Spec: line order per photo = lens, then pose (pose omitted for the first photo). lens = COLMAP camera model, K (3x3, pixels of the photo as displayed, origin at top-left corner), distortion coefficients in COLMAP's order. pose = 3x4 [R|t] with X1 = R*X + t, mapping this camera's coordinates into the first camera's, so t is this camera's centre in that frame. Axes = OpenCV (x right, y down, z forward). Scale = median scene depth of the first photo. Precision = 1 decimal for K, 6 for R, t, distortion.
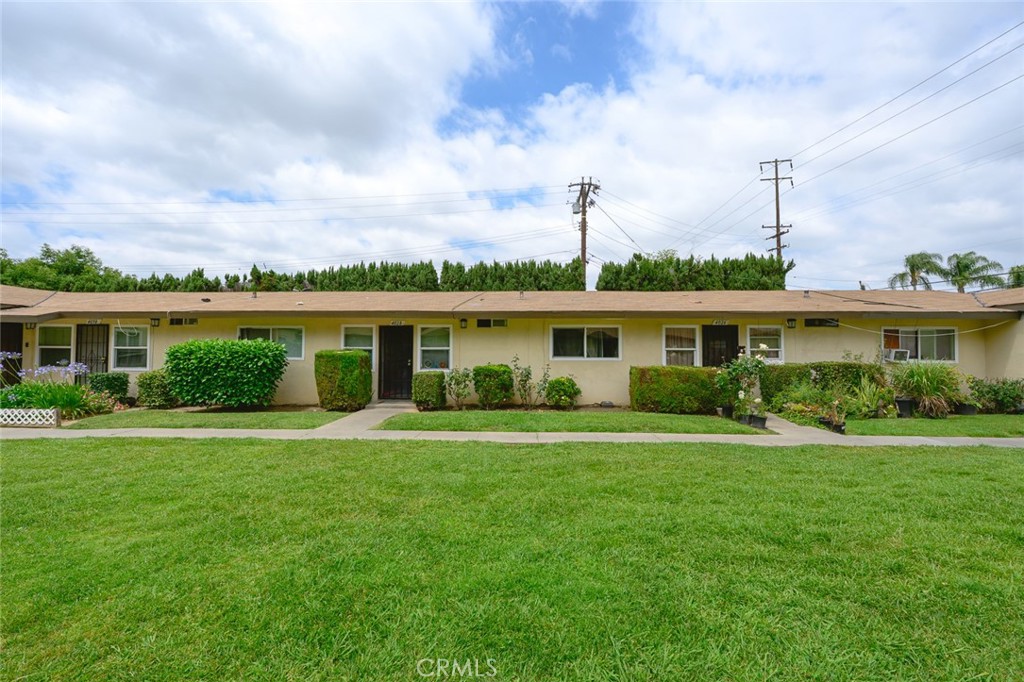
lens RADIAL K [[407.4, 0, 507.9], [0, 407.4, 345.7], [0, 0, 1]] dist [-0.000707, -0.000054]
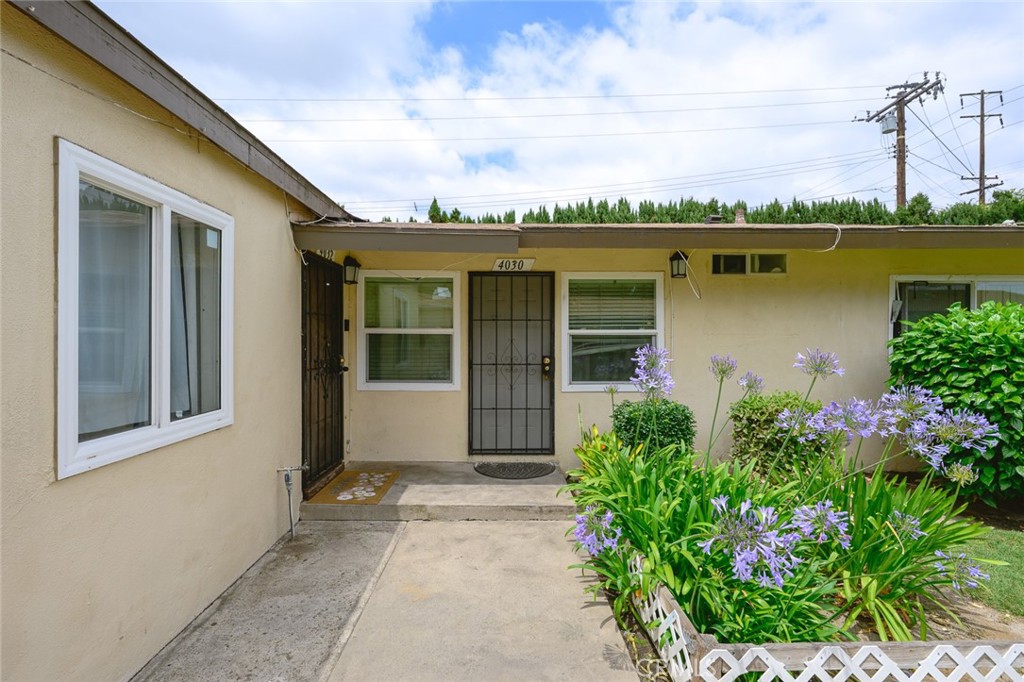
lens RADIAL K [[455.3, 0, 501.4], [0, 455.3, 344.4], [0, 0, 1]] dist [0.001265, 0.000400]
pose [[0.998839, -0.002914, 0.048080, -1.078047], [0.001626, 0.999639, 0.026807, 0.004383], [-0.048141, -0.026698, 0.998484, 0.587915]]
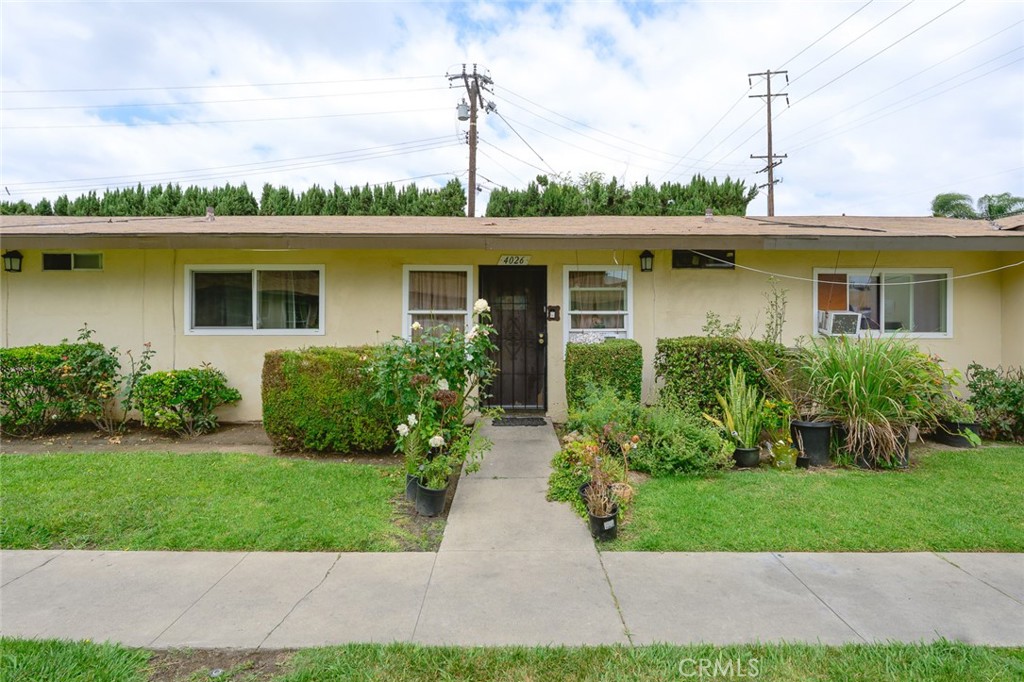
lens RADIAL K [[467.3, 0, 515.7], [0, 467.3, 318.0], [0, 0, 1]] dist [-0.000743, 0.000061]
pose [[0.999224, -0.002594, 0.039302, 0.484950], [0.001796, 0.999792, 0.020317, 0.004274], [-0.039347, -0.020230, 0.999021, 0.391900]]
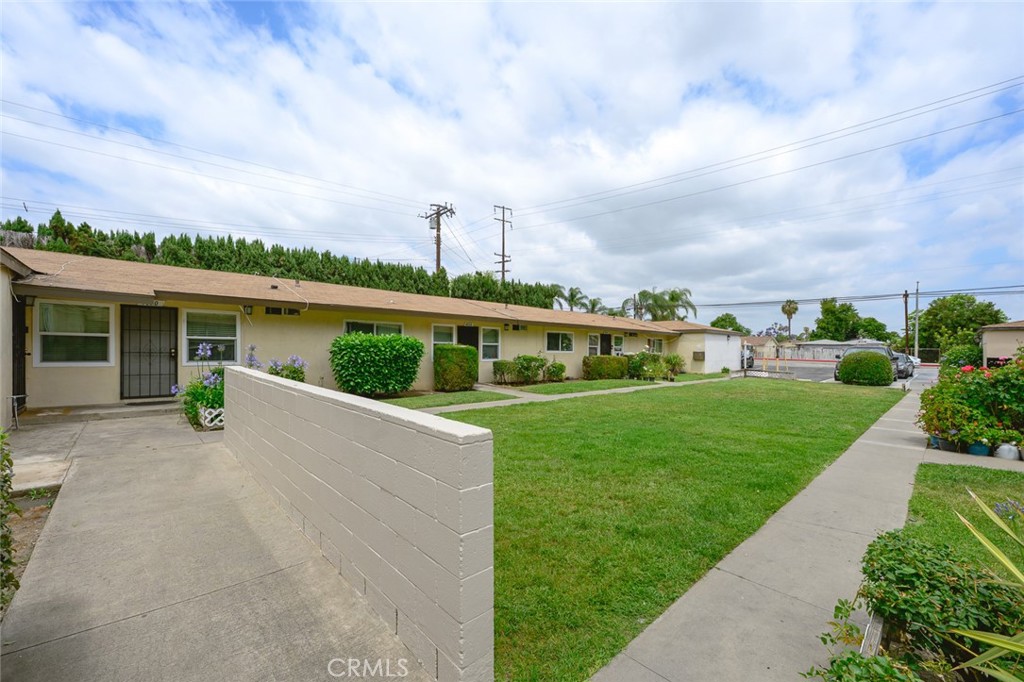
lens RADIAL K [[410.3, 0, 510.0], [0, 410.3, 353.1], [0, 0, 1]] dist [-0.000726, -0.000028]
pose [[0.704191, -0.002070, 0.710008, -1.120714], [-0.025374, 0.999284, 0.028080, -0.003552], [-0.709557, -0.037789, 0.703634, -0.033934]]
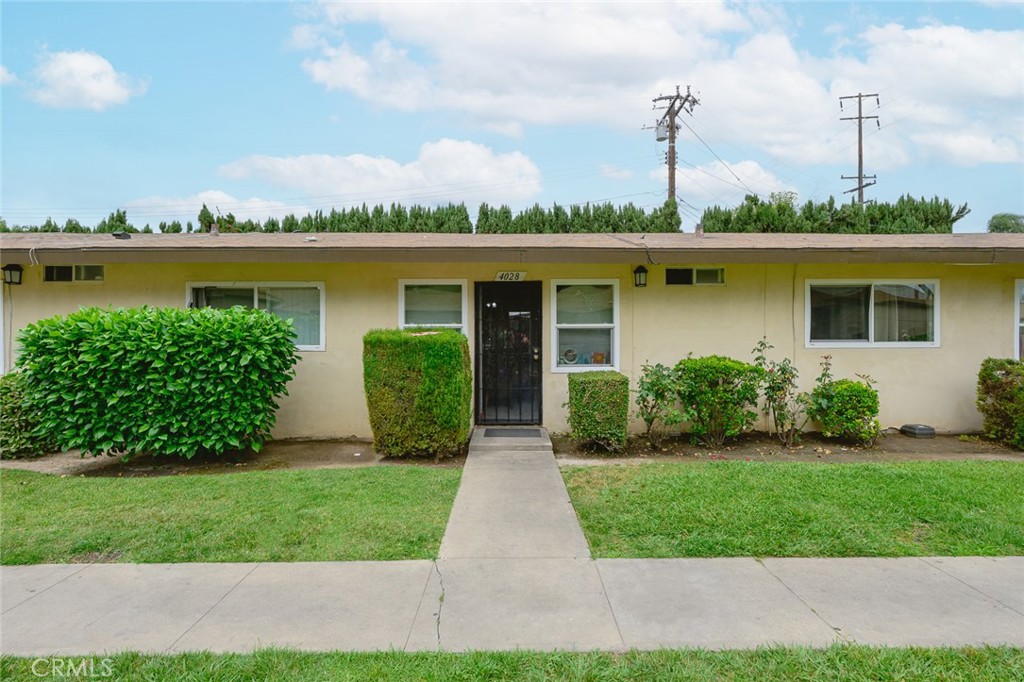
lens RADIAL K [[452.1, 0, 512.0], [0, 452.1, 341.0], [0, 0, 1]] dist [-0.001235, -0.000146]
pose [[0.998716, -0.006989, 0.050182, -0.298044], [0.005302, 0.999419, 0.033682, 0.006249], [-0.050388, -0.033373, 0.998172, 0.431221]]
